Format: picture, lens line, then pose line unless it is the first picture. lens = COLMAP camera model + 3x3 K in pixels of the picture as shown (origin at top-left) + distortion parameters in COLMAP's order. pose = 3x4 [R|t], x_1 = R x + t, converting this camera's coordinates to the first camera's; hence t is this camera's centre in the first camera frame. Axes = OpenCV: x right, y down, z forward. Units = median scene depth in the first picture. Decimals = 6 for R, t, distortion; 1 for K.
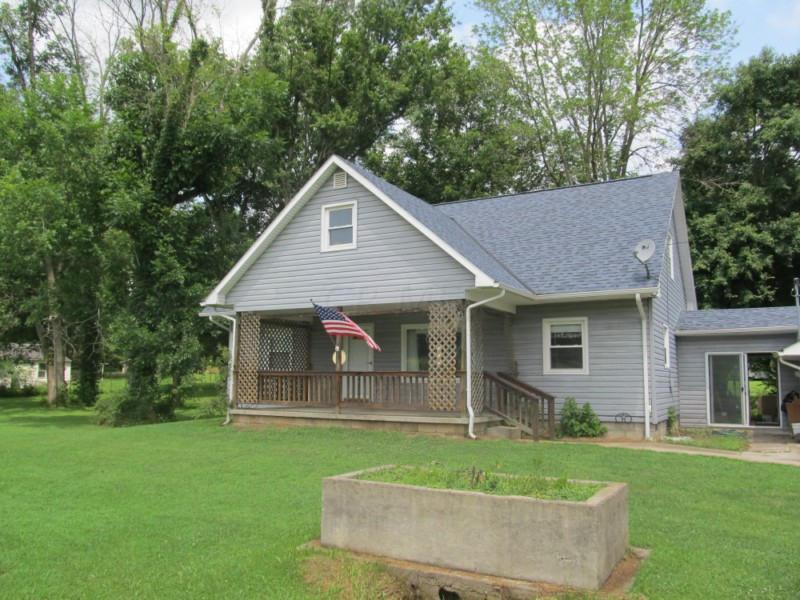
lens RADIAL K [[657.7, 0, 401.2], [0, 657.7, 301.8], [0, 0, 1]] dist [-0.048248, 0.001308]
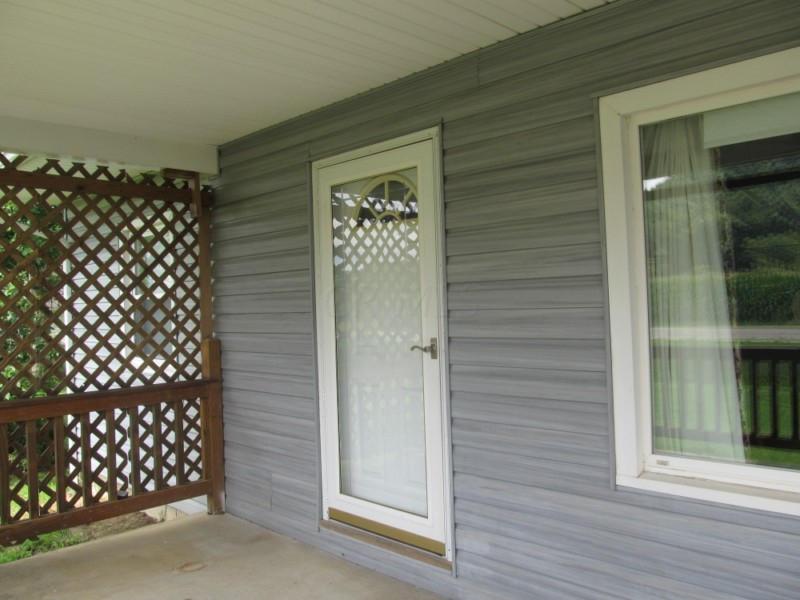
lens RADIAL K [[657.7, 0, 399.3], [0, 657.7, 298.6], [0, 0, 1]] dist [-0.048248, 0.001308]
pose [[0.959020, -0.041932, -0.280218, -0.005223], [0.073132, 0.992111, 0.101825, 0.070588], [0.273737, -0.118145, 0.954521, 0.964652]]
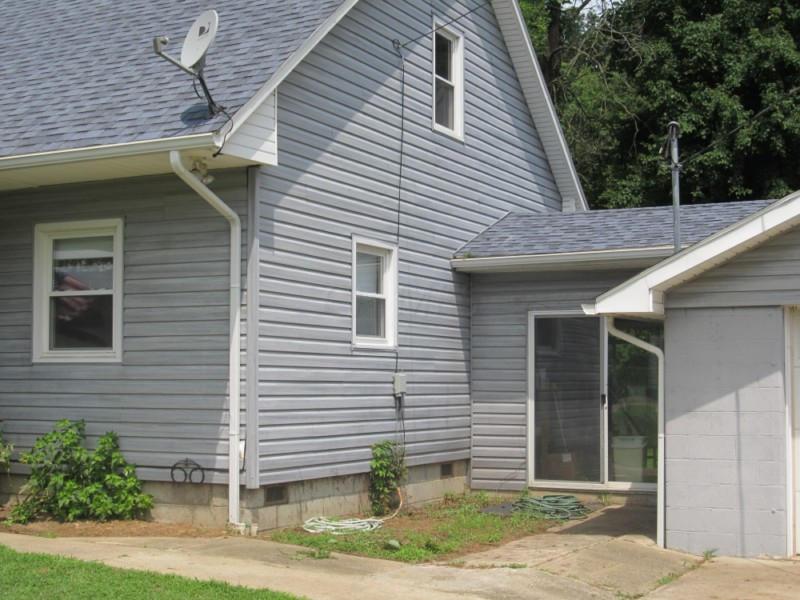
lens RADIAL K [[1228.6, 0, 399.7], [0, 1228.6, 299.4], [0, 0, 1]] dist [-0.045486, 0.000000]
pose [[0.999815, -0.001793, 0.019128, 0.436799], [0.000707, 0.998396, 0.056614, 0.030295], [-0.019199, -0.056590, 0.998213, 0.254131]]
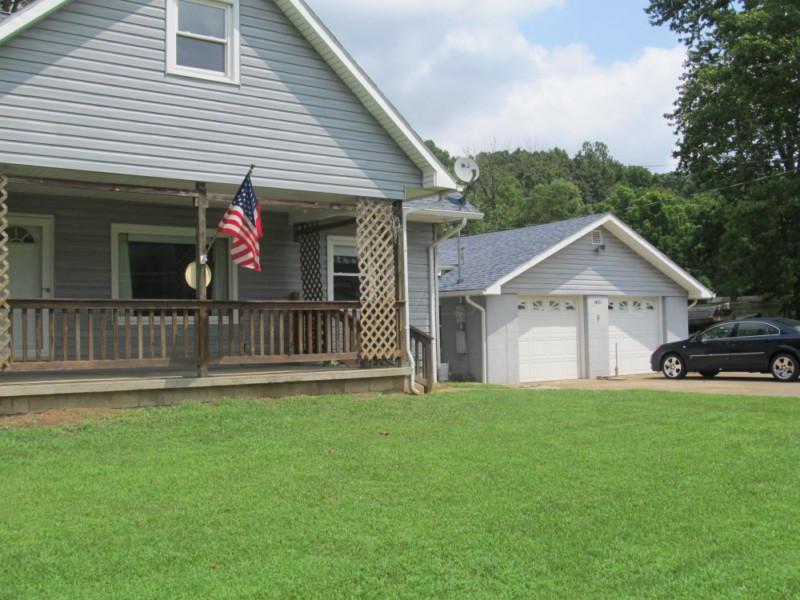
lens RADIAL K [[897.8, 0, 399.9], [0, 897.8, 301.0], [0, 0, 1]] dist [0.006693, 0.000000]
pose [[0.431612, 0.019719, 0.901844, -0.673985], [-0.088650, 0.995849, 0.020652, 0.072729], [-0.897693, -0.088862, 0.431569, 0.501888]]
